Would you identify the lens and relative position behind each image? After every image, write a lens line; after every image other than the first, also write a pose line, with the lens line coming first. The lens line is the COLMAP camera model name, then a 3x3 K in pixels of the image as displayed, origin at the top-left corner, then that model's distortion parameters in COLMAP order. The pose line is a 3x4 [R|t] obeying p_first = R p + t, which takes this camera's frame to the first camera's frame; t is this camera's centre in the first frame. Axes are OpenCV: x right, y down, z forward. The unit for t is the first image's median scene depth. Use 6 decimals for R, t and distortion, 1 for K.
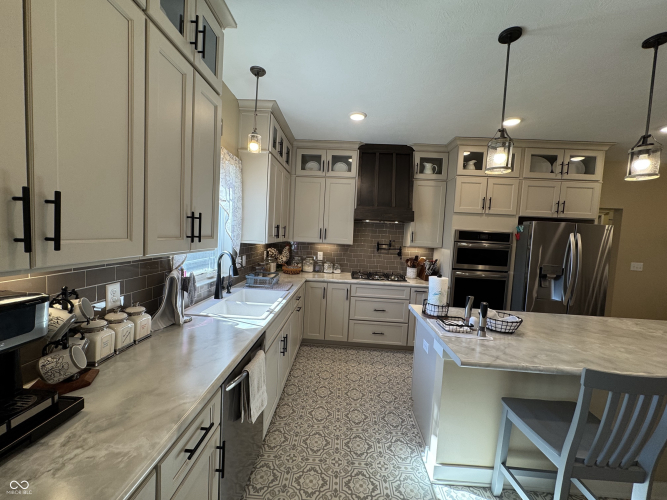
lens RADIAL K [[267.3, 0, 332.9], [0, 267.3, 248.9], [0, 0, 1]] dist [-0.001505, 0.000689]
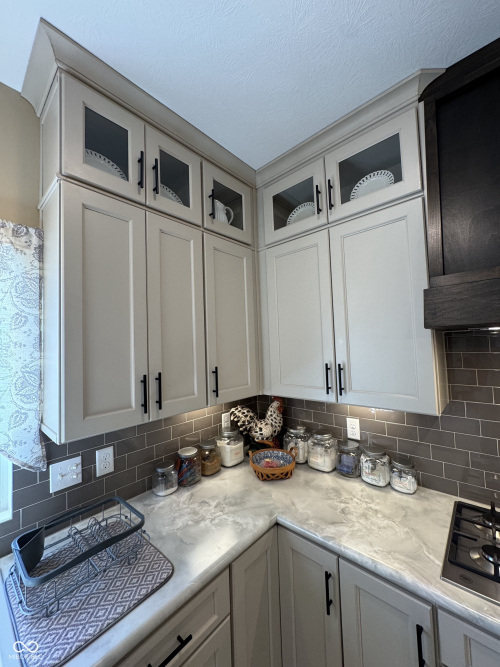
lens RADIAL K [[267.3, 0, 251.4], [0, 267.3, 333.1], [0, 0, 1]] dist [-0.001505, 0.000689]
pose [[0.769134, -0.107306, -0.630014, 0.118434], [0.038733, 0.991818, -0.121643, -0.084474], [0.637912, 0.069157, 0.766997, 0.708722]]
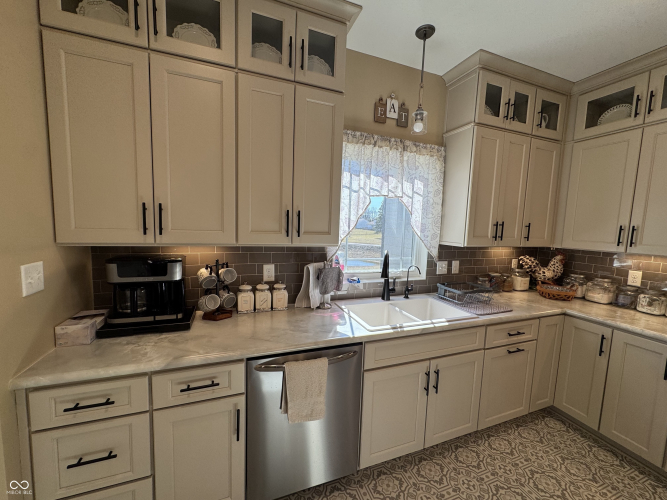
lens RADIAL K [[267.3, 0, 332.0], [0, 267.3, 249.5], [0, 0, 1]] dist [-0.001505, 0.000689]
pose [[0.389503, 0.051012, -0.919611, 0.242170], [-0.067627, 0.997354, 0.026680, -0.005093], [0.918539, 0.051798, 0.391922, 0.282532]]
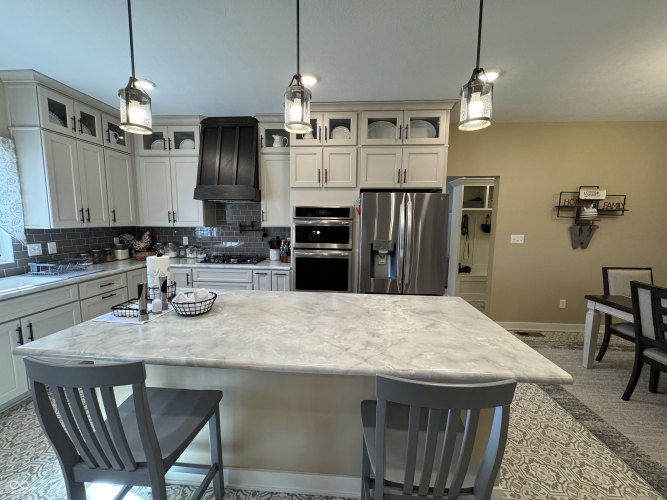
lens RADIAL K [[267.3, 0, 335.0], [0, 267.3, 249.8], [0, 0, 1]] dist [-0.001505, 0.000689]
pose [[0.998832, -0.037325, -0.030697, 0.614784], [0.038887, 0.997891, 0.051983, 0.035778], [0.028692, -0.053115, 0.998176, 0.070199]]
